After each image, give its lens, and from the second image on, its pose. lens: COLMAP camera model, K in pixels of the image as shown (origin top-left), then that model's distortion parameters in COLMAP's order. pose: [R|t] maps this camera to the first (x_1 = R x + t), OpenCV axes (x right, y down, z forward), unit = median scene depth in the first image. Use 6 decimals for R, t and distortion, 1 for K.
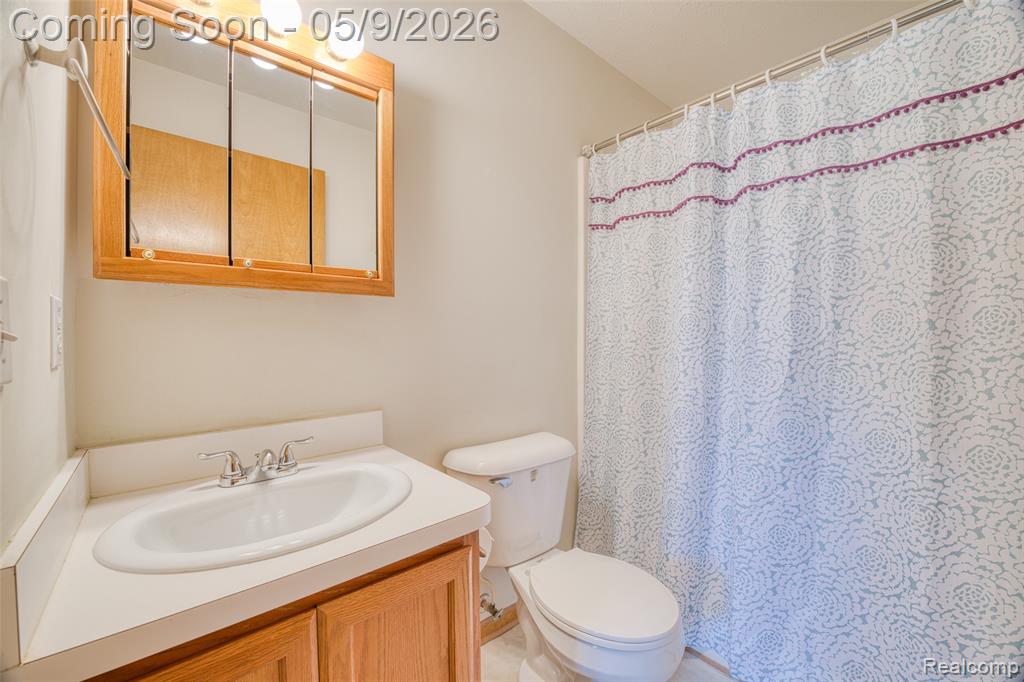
lens RADIAL K [[413.8, 0, 508.0], [0, 413.8, 345.1], [0, 0, 1]] dist [-0.025449, 0.001725]
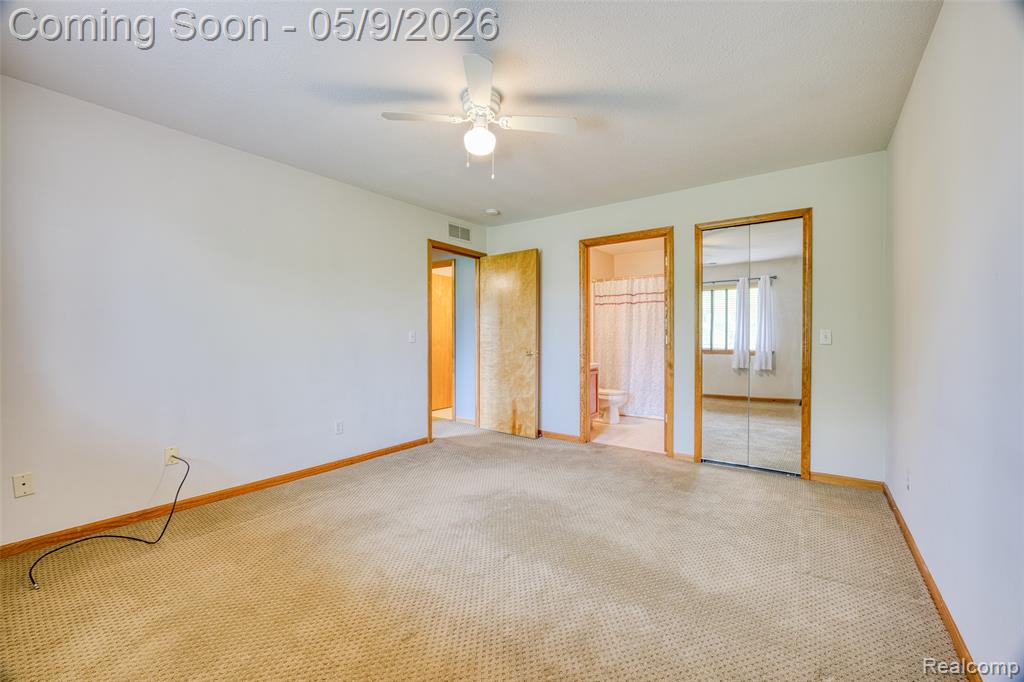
lens RADIAL K [[413.8, 0, 510.9], [0, 413.8, 348.7], [0, 0, 1]] dist [-0.025449, 0.001725]
pose [[0.973568, -0.008601, 0.228234, -1.600397], [0.006354, 0.999924, 0.010580, 0.048400], [-0.228308, -0.008850, 0.973549, -2.739574]]
